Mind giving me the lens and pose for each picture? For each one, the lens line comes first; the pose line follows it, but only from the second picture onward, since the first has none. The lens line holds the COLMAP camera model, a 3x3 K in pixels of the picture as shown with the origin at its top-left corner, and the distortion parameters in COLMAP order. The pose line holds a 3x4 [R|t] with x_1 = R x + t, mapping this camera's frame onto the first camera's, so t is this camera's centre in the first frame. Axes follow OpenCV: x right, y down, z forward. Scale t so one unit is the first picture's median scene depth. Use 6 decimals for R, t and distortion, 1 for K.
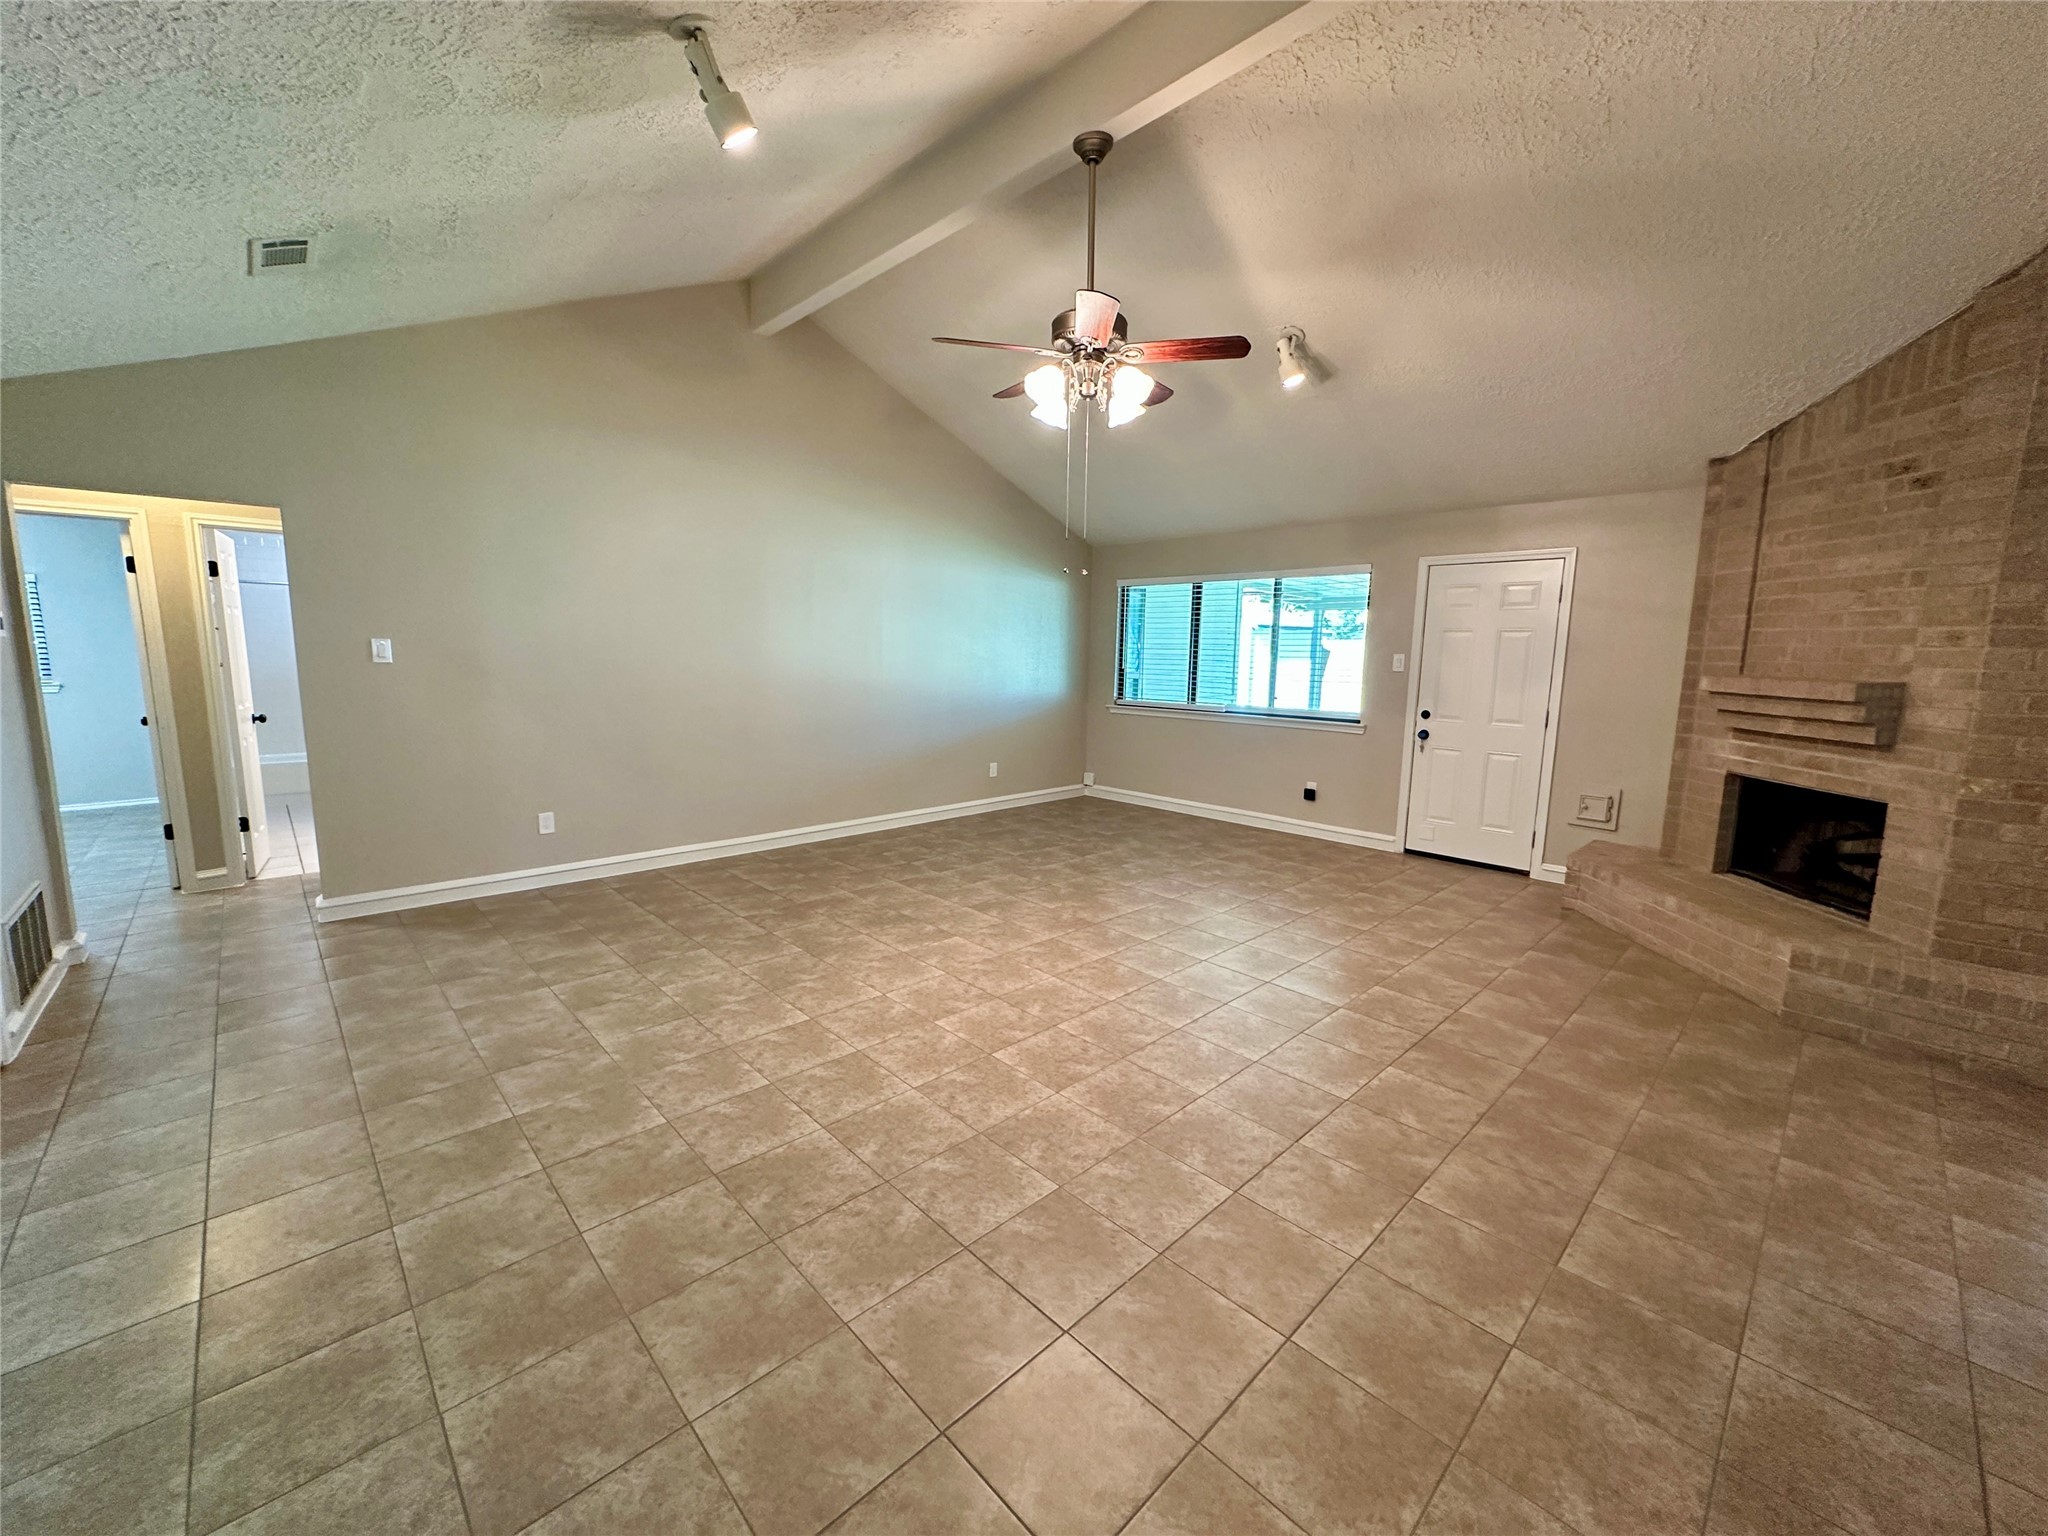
lens RADIAL K [[815.3, 0, 1027.6], [0, 815.3, 768.3], [0, 0, 1]] dist [-0.001060, 0.000104]
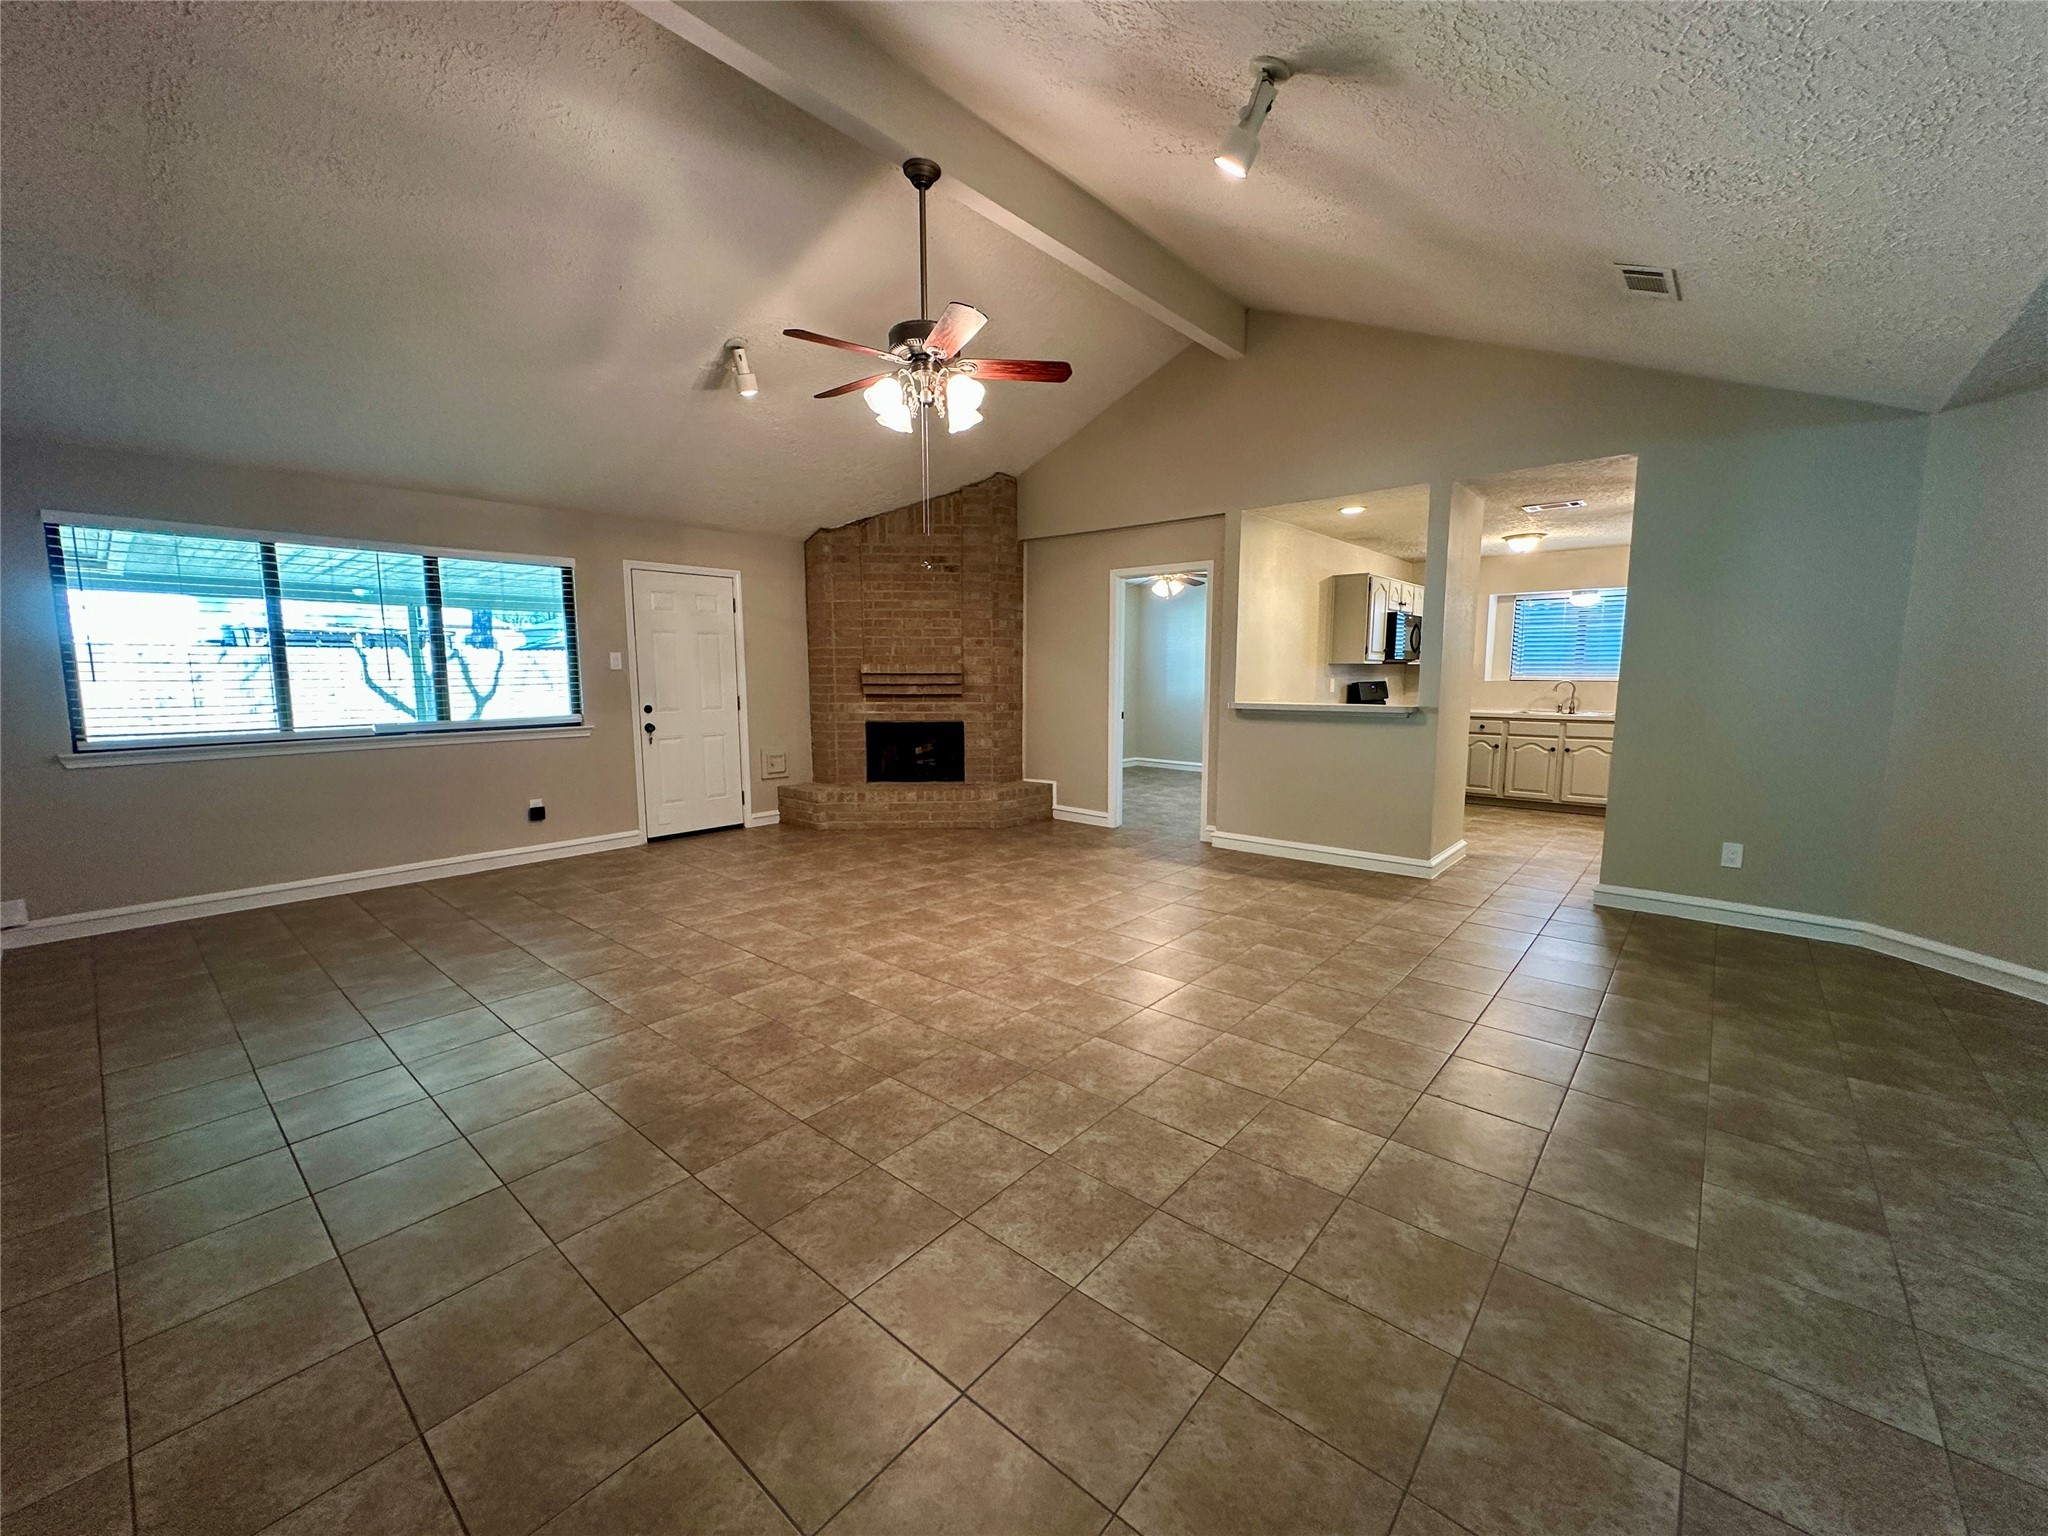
lens RADIAL K [[816.2, 0, 1024.0], [0, 816.2, 768.0], [0, 0, 1]] dist [-0.000427, -0.000055]
pose [[-0.093969, -0.135539, 0.986306, -0.943327], [0.147971, 0.977785, 0.148466, -0.115793], [-0.984517, 0.159895, -0.071826, 0.919986]]
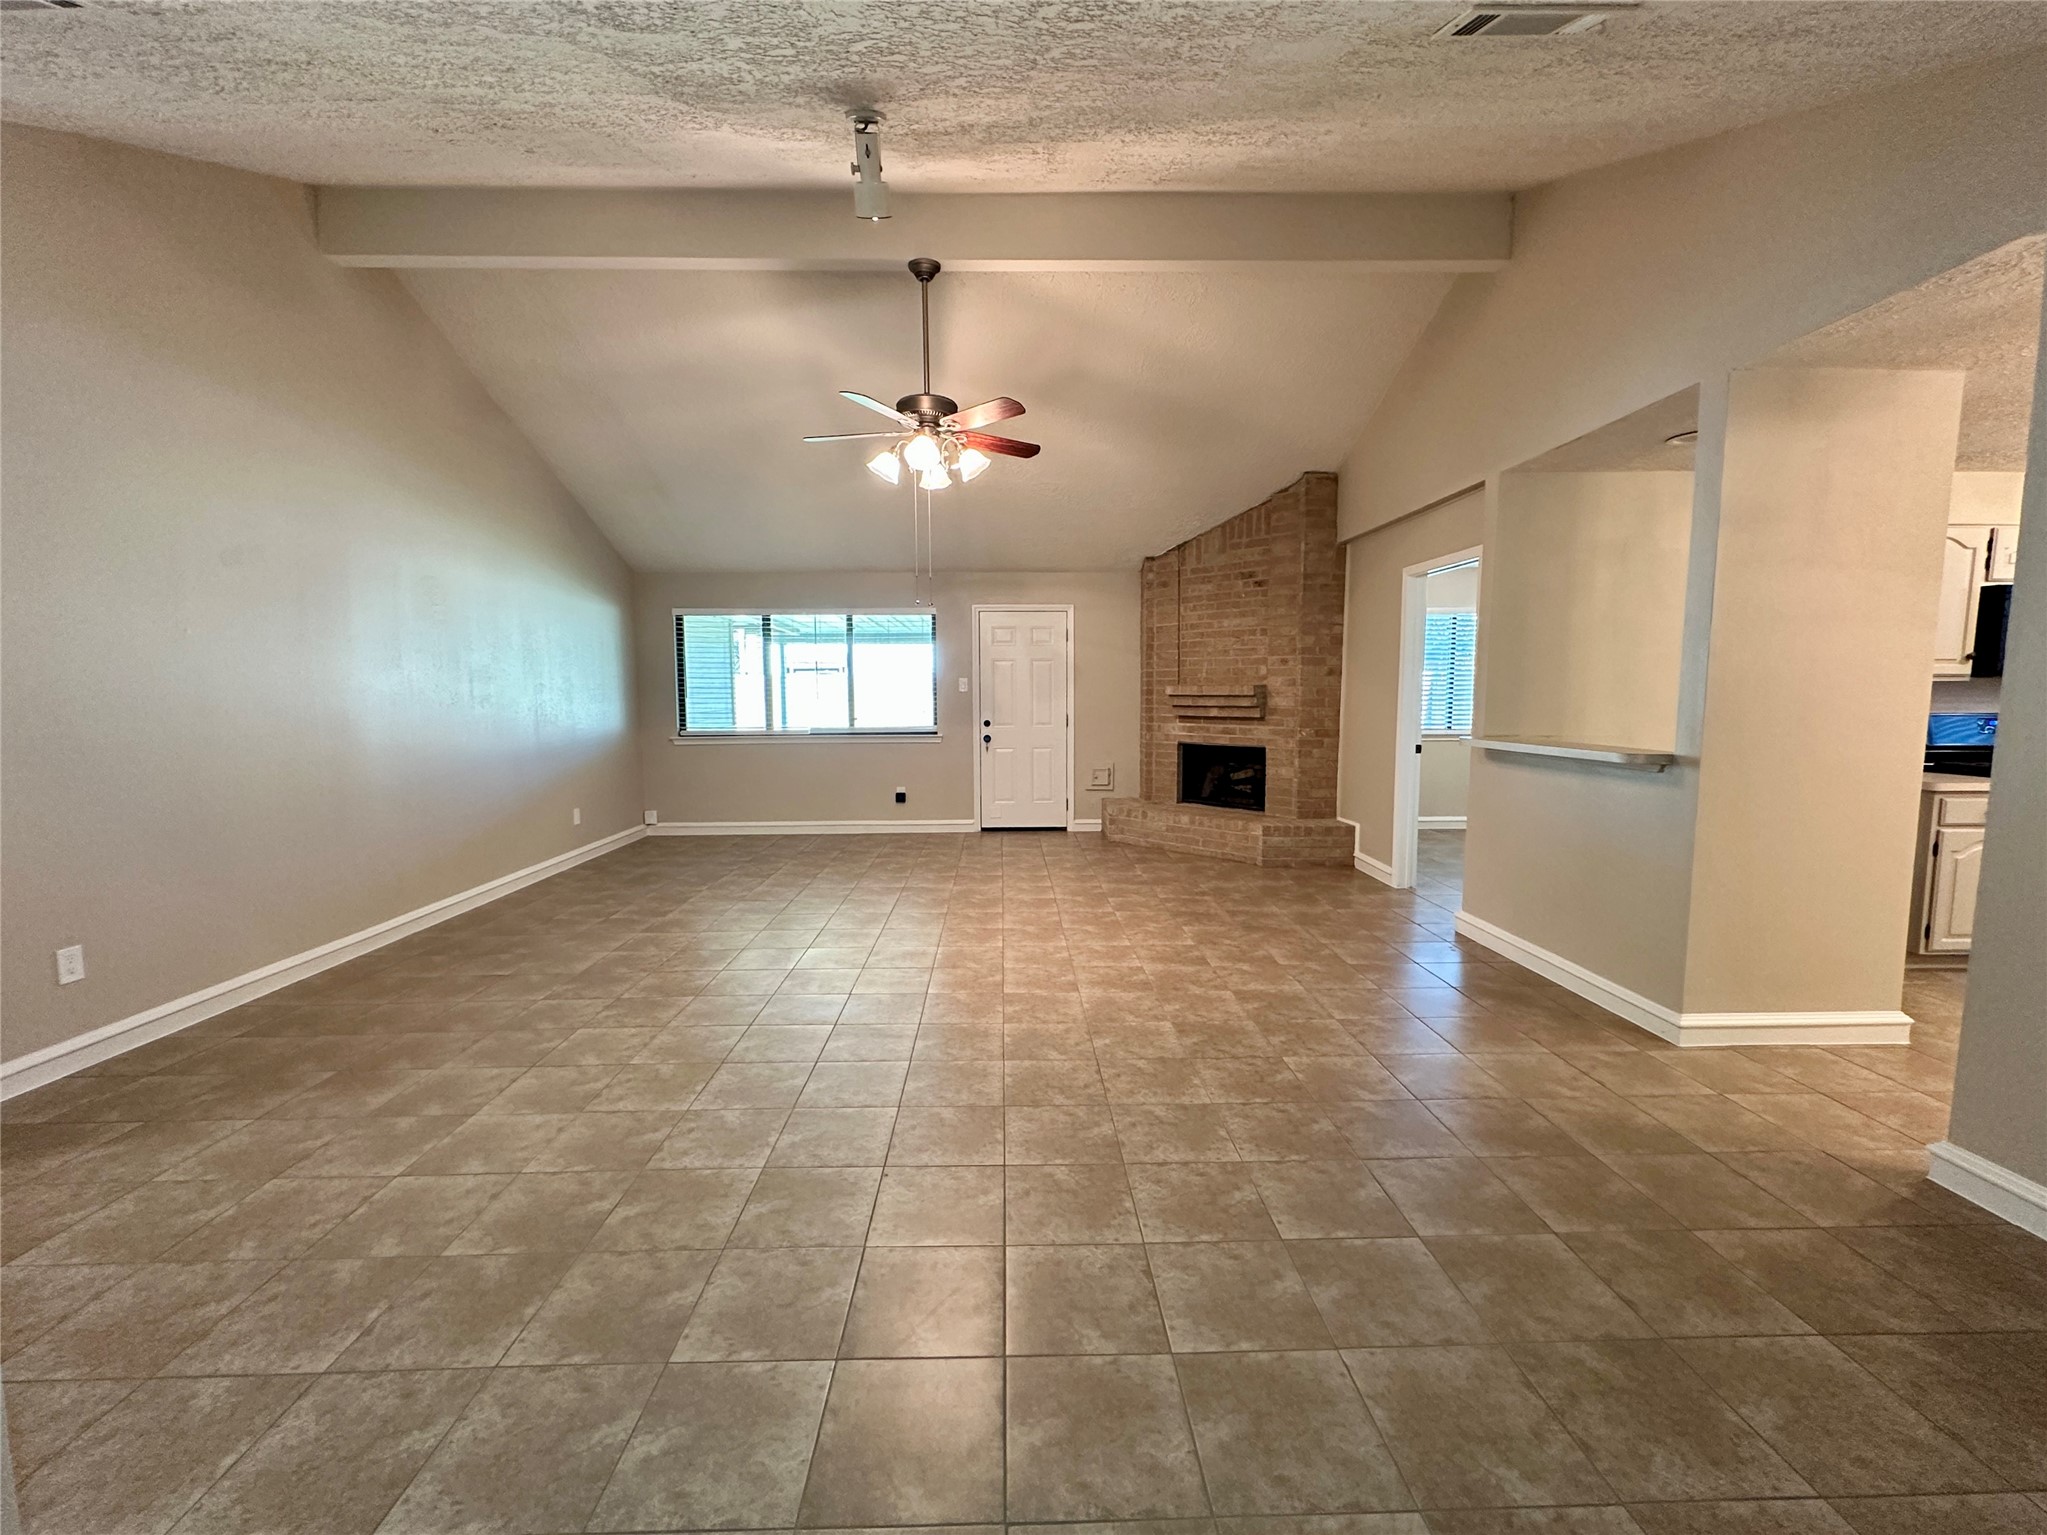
lens RADIAL K [[831.2, 0, 1023.5], [0, 831.2, 767.5], [0, 0, 1]] dist [-0.000217, -0.000099]
pose [[0.673957, -0.088064, 0.733503, -0.706082], [0.124623, 0.992193, 0.004616, 0.009501], [-0.728184, 0.088300, 0.679670, 0.075183]]
